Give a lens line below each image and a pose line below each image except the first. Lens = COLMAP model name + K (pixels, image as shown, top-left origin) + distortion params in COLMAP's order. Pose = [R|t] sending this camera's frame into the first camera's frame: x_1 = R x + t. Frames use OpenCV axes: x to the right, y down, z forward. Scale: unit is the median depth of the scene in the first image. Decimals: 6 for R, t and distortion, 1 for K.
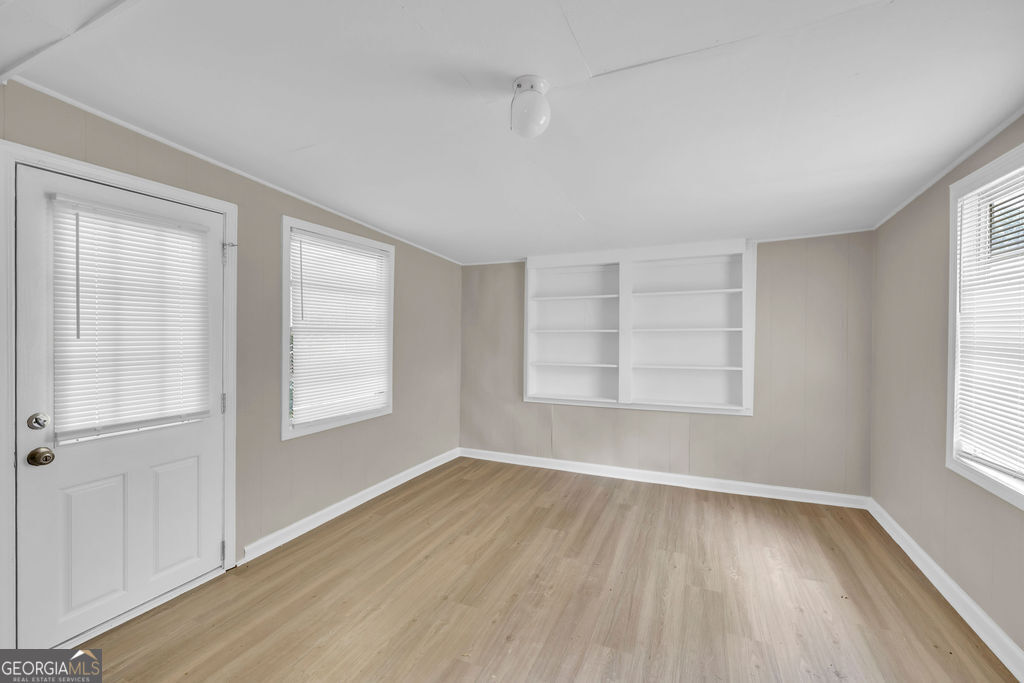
lens RADIAL K [[435.5, 0, 518.2], [0, 435.5, 335.0], [0, 0, 1]] dist [0.000602, 0.000395]
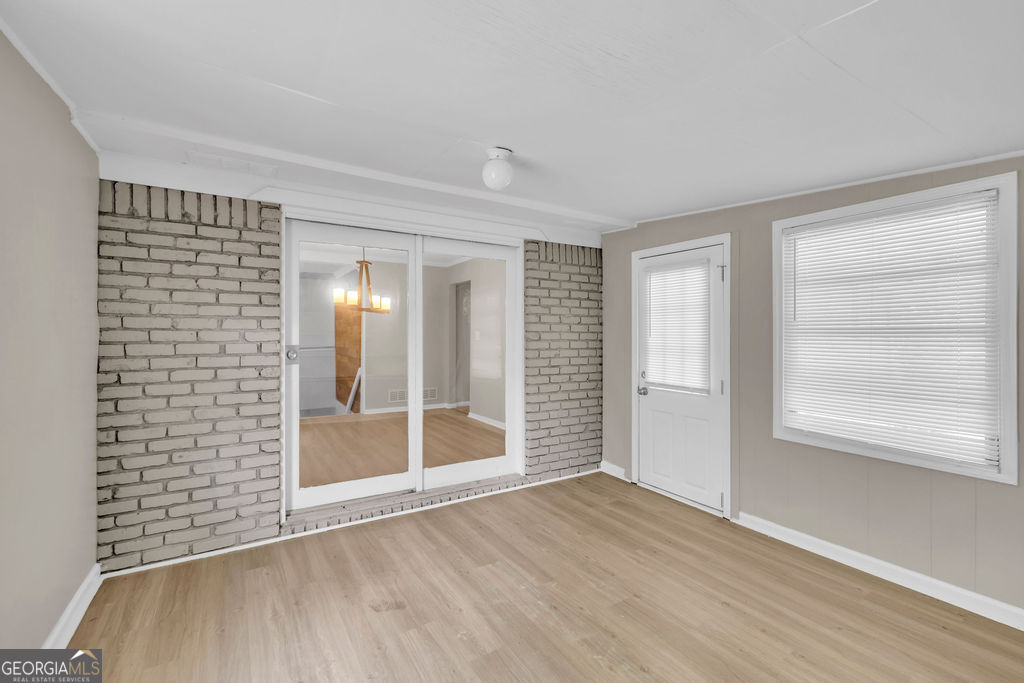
lens RADIAL K [[435.5, 0, 518.2], [0, 435.5, 335.0], [0, 0, 1]] dist [0.000602, 0.000395]
pose [[-0.557299, -0.003967, -0.830302, 0.742843], [-0.011000, 0.999936, 0.002606, 0.000958], [0.830239, 0.010586, -0.557307, 1.196770]]
